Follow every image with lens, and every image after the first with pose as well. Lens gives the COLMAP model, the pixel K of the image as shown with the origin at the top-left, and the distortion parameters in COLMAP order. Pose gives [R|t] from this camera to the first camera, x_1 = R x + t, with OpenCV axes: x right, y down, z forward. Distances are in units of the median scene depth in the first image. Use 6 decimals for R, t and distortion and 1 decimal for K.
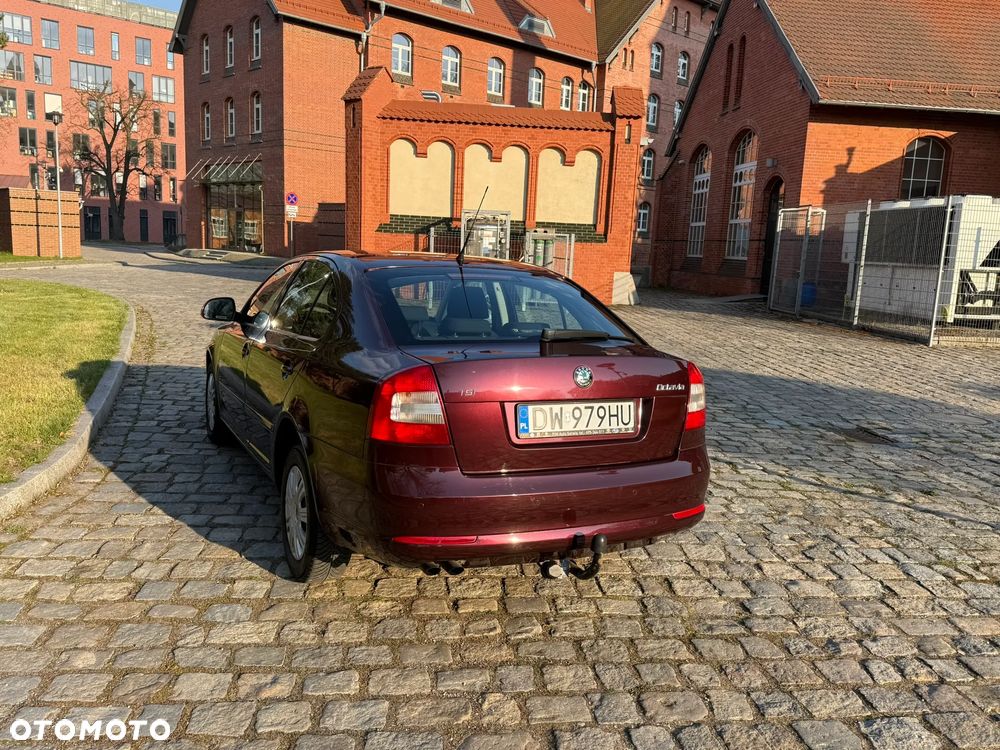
lens RADIAL K [[833.4, 0, 500.1], [0, 833.4, 414.3], [0, 0, 1]] dist [0.132152, -0.235118]
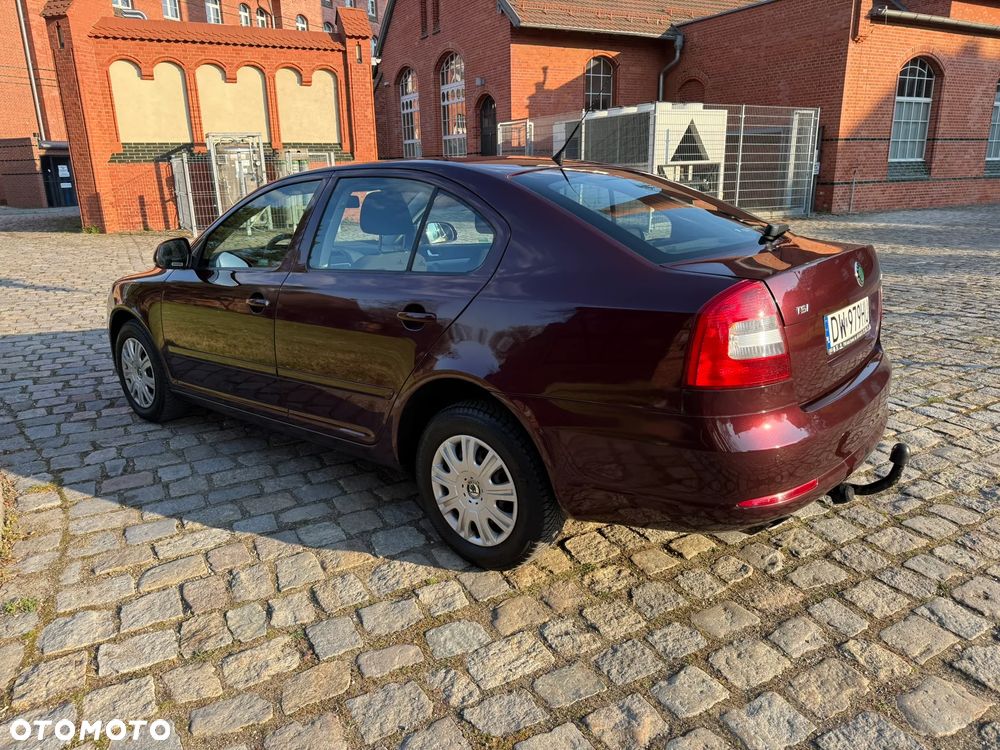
lens RADIAL K [[730.7, 0, 500.0], [0, 730.7, 375.0], [0, 0, 1]] dist [0.051619, -0.068934]
pose [[0.910561, -0.170509, 0.376571, -0.102003], [0.141010, 0.984447, 0.104786, -0.012657], [-0.388581, -0.042314, 0.920442, 0.080019]]
